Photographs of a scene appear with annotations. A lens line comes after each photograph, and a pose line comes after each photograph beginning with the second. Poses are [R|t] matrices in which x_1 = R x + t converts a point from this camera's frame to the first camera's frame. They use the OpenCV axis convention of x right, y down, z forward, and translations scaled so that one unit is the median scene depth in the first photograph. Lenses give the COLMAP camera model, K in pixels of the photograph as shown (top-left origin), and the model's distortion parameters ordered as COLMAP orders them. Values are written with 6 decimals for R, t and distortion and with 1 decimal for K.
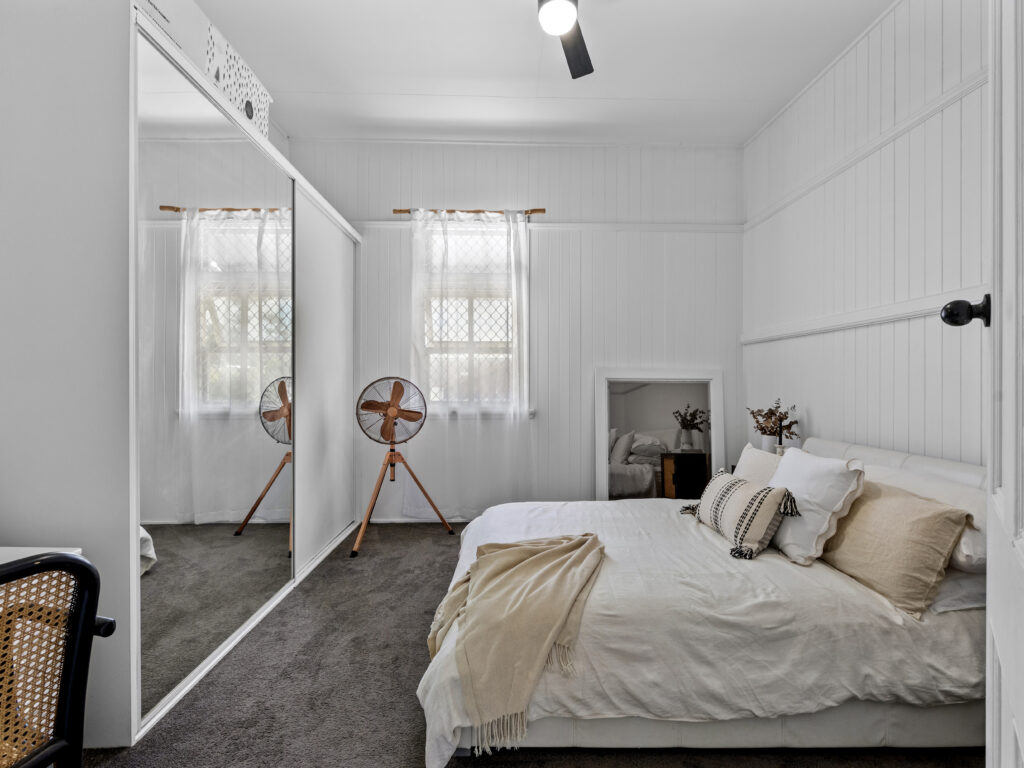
lens RADIAL K [[461.0, 0, 512.0], [0, 461.0, 384.0], [0, 0, 1]] dist [0.000730, -0.000096]
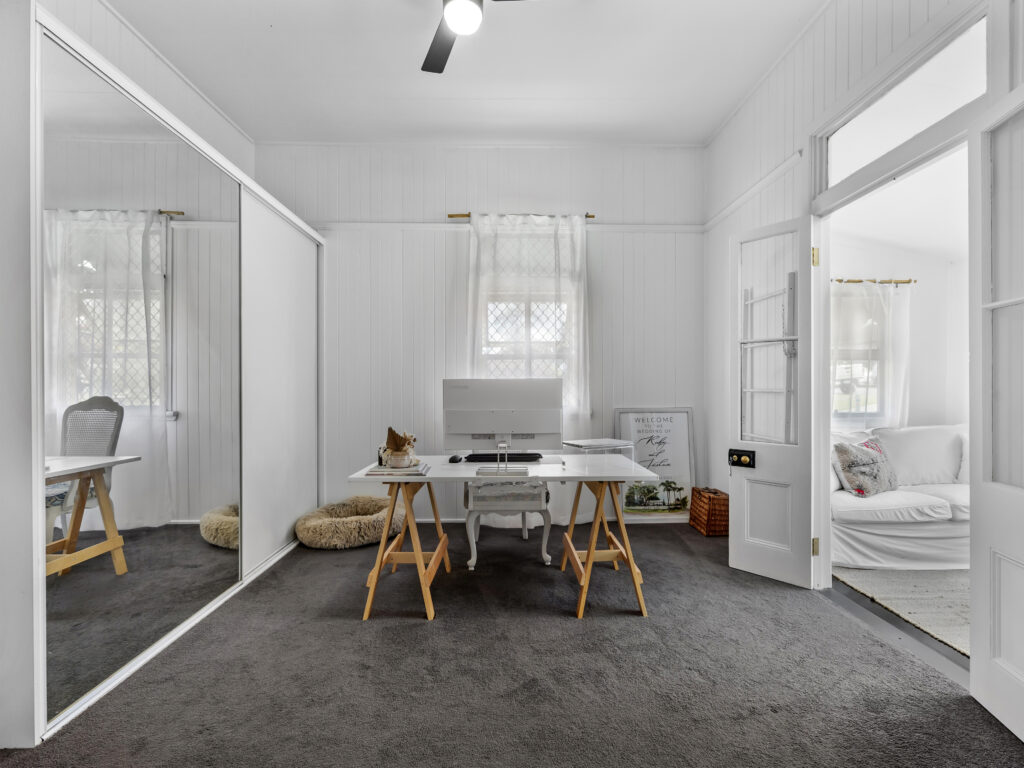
lens RADIAL K [[461.0, 0, 512.0], [0, 461.0, 384.0], [0, 0, 1]] dist [0.000730, -0.000096]
pose [[0.999986, -0.004411, -0.002989, 0.120229], [0.004402, 0.999985, -0.003308, 0.001544], [0.003004, 0.003295, 0.999990, 0.001102]]
